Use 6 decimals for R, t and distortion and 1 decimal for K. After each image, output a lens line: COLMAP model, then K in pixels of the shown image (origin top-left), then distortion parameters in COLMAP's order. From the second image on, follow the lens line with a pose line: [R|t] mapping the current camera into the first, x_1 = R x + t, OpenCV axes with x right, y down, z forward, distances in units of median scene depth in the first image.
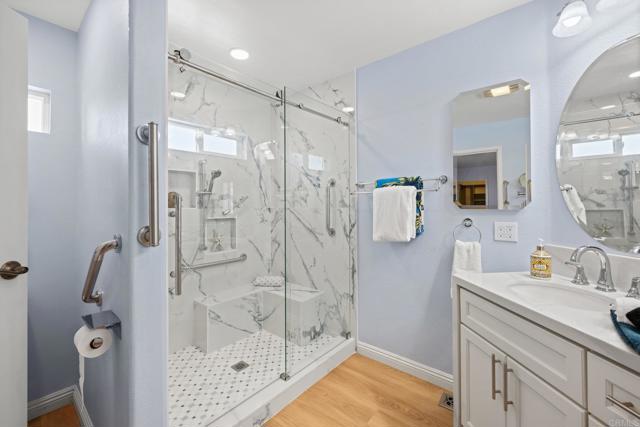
lens RADIAL K [[266.0, 0, 317.5], [0, 266.0, 204.7], [0, 0, 1]] dist [0.002286, 0.000186]
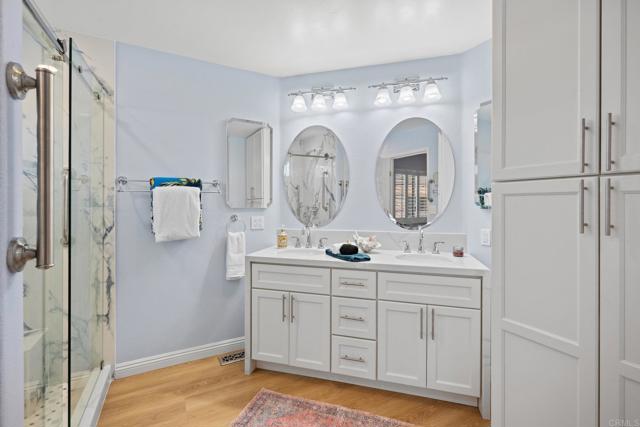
lens RADIAL K [[287.0, 0, 319.1], [0, 287.0, 207.4], [0, 0, 1]] dist [-0.000019, 0.000009]
pose [[0.370160, -0.006826, 0.928943, -0.528704], [-0.005632, 0.999938, 0.009593, -0.000928], [-0.928951, -0.008783, 0.370099, 0.077417]]
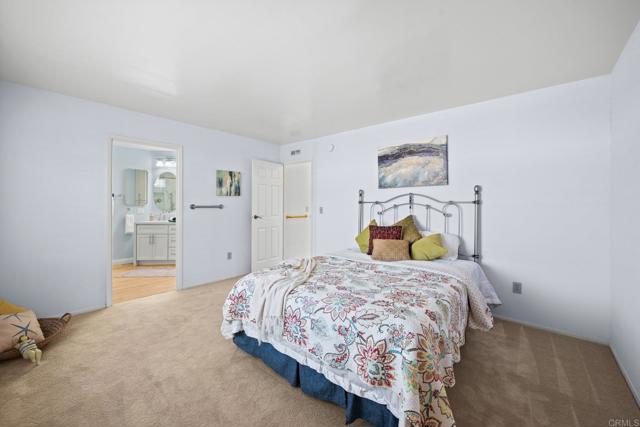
lens RADIAL K [[256.5, 0, 319.0], [0, 256.5, 207.3], [0, 0, 1]] dist [0.000166, 0.000102]
pose [[0.012181, -0.008339, 0.999891, -2.187552], [-0.013197, 0.999877, 0.008499, -0.007161], [-0.999839, -0.013300, 0.012069, -1.157536]]
